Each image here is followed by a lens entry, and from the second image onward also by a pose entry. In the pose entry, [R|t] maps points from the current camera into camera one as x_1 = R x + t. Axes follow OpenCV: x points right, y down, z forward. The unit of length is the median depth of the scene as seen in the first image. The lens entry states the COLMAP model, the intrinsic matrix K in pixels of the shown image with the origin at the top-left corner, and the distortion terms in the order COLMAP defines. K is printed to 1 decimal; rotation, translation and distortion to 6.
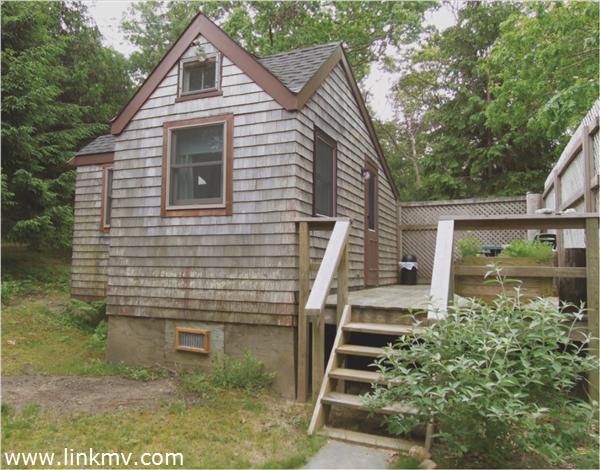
lens RADIAL K [[485.3, 0, 298.5], [0, 485.3, 236.7], [0, 0, 1]] dist [-0.004399, -0.001779]
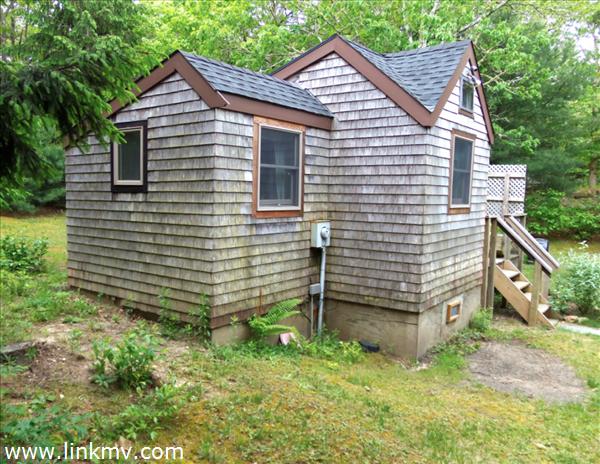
lens RADIAL K [[479.1, 0, 299.6], [0, 479.1, 230.0], [0, 0, 1]] dist [0.003332, 0.000936]
pose [[0.255591, -0.080477, 0.963430, -1.051885], [-0.076267, 0.991745, 0.103076, -0.067619], [-0.963772, -0.099823, 0.247343, 0.766941]]
